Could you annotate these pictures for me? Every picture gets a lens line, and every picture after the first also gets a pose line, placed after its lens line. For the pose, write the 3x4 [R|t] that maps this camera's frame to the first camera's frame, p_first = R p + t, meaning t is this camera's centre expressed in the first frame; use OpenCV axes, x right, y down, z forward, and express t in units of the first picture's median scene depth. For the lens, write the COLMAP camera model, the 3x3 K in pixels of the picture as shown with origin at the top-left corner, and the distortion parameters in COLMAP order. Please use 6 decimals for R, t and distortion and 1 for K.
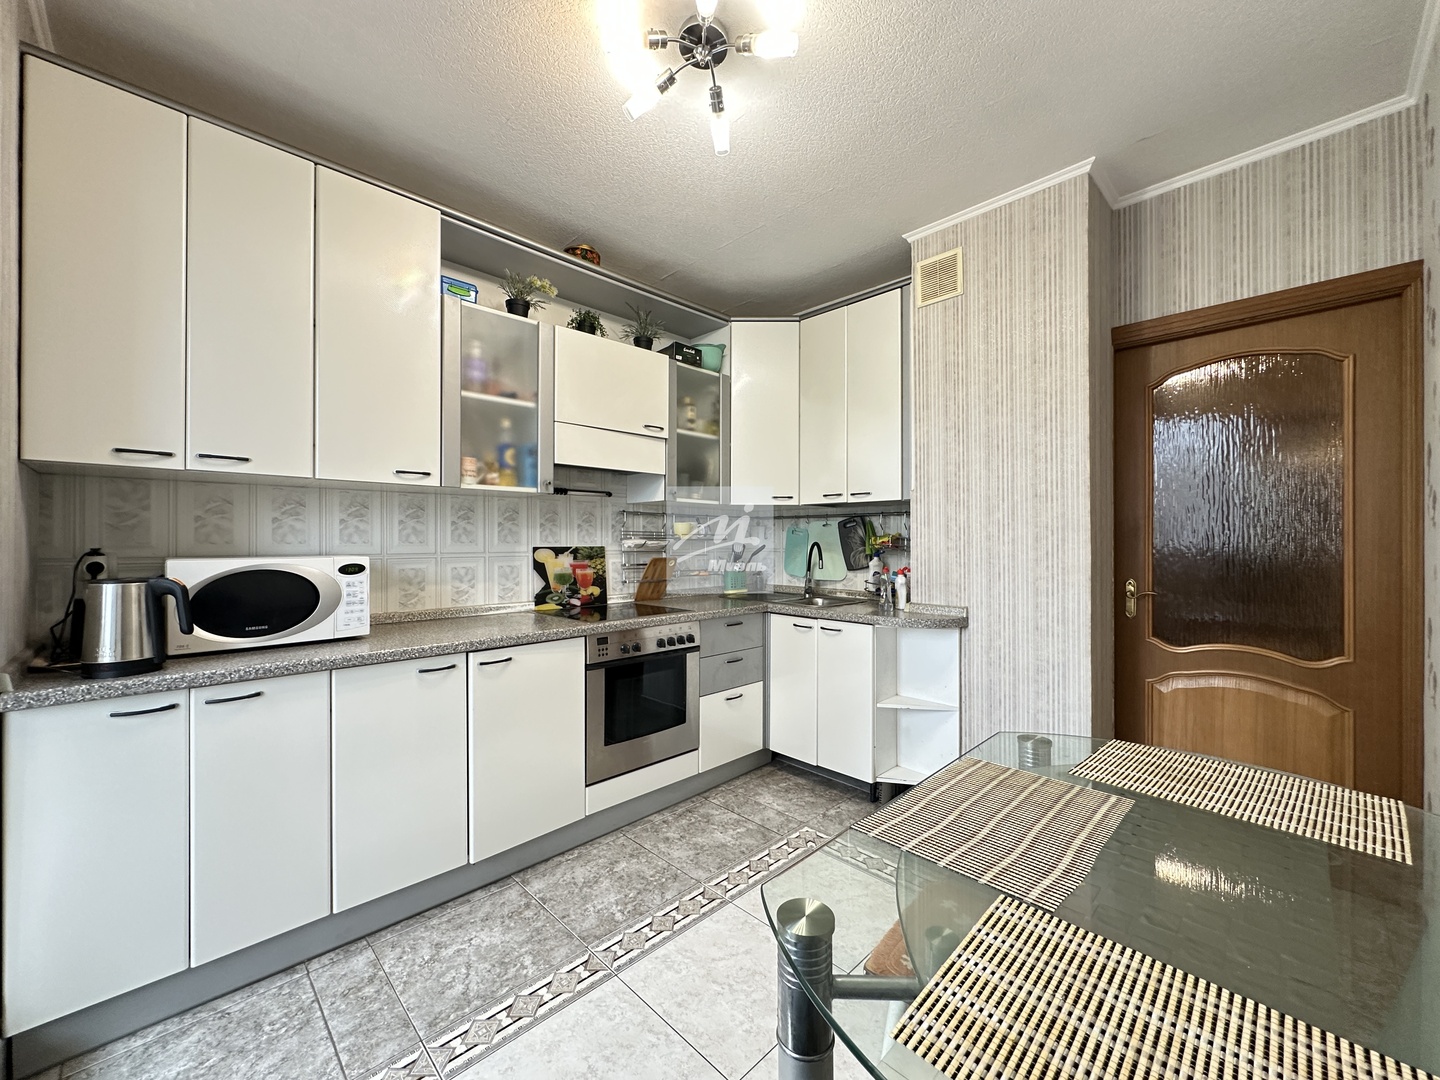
lens RADIAL K [[575.6, 0, 720.0], [0, 575.6, 540.0], [0, 0, 1]] dist [-0.001627, 0.000156]
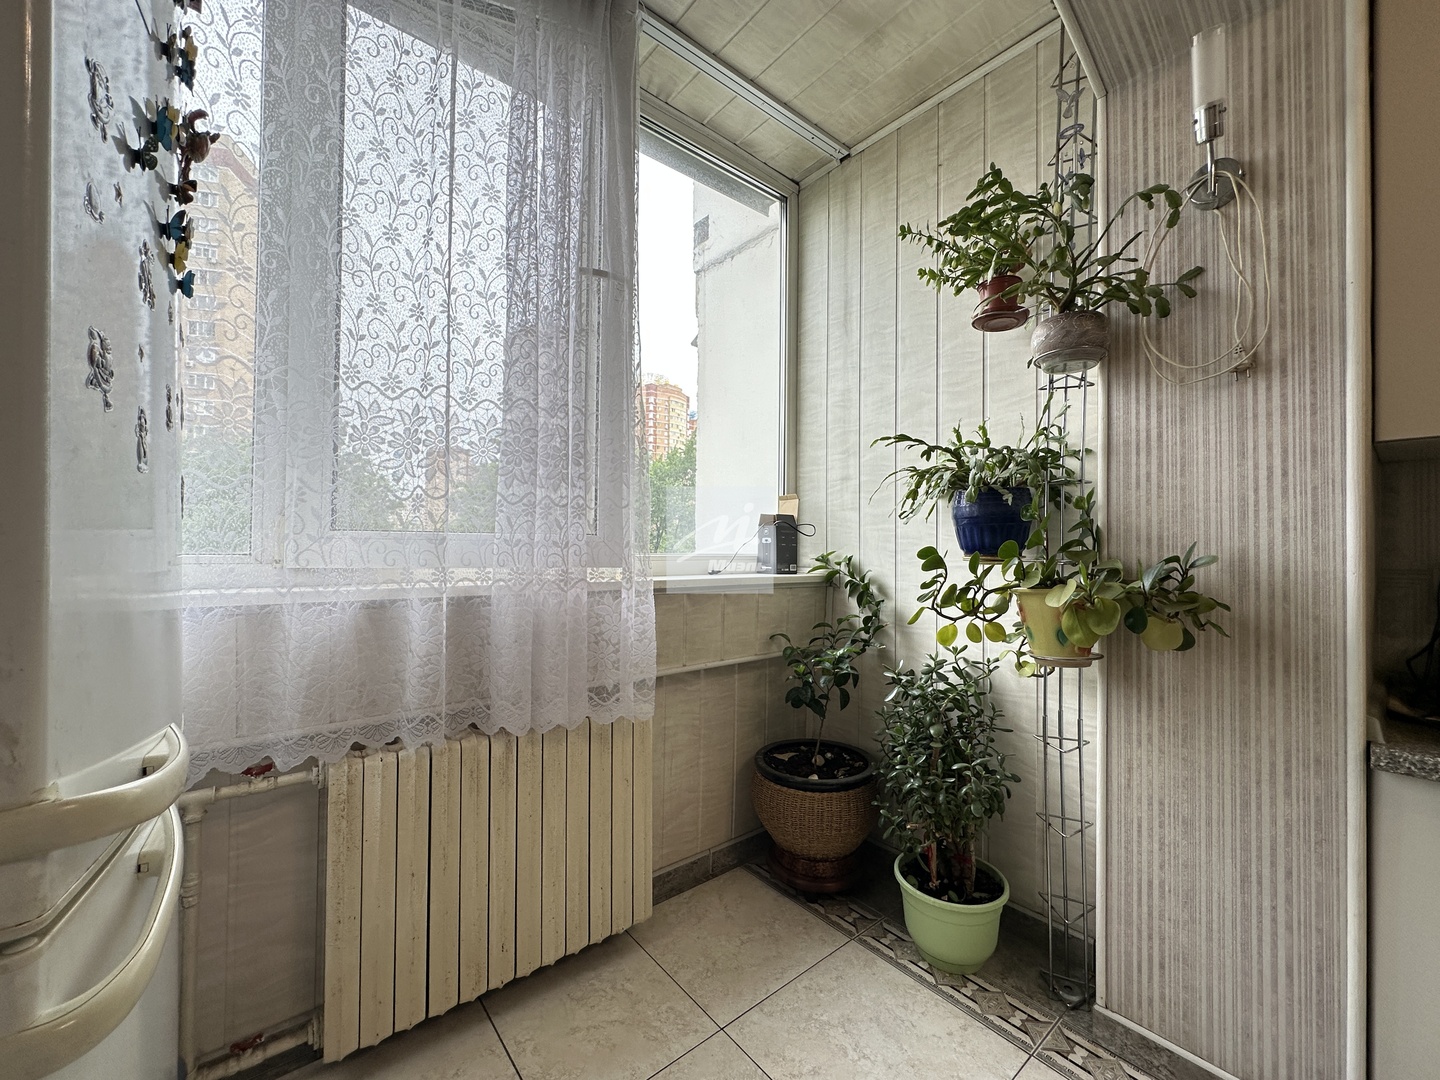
lens RADIAL K [[558.7, 0, 690.7], [0, 558.7, 540.1], [0, 0, 1]] dist [0.000855, 0.000114]
pose [[-0.094166, -0.013231, -0.995469, -0.207011], [-0.010317, 0.999871, -0.012314, 0.007313], [0.995503, 0.009111, -0.094290, 0.080406]]
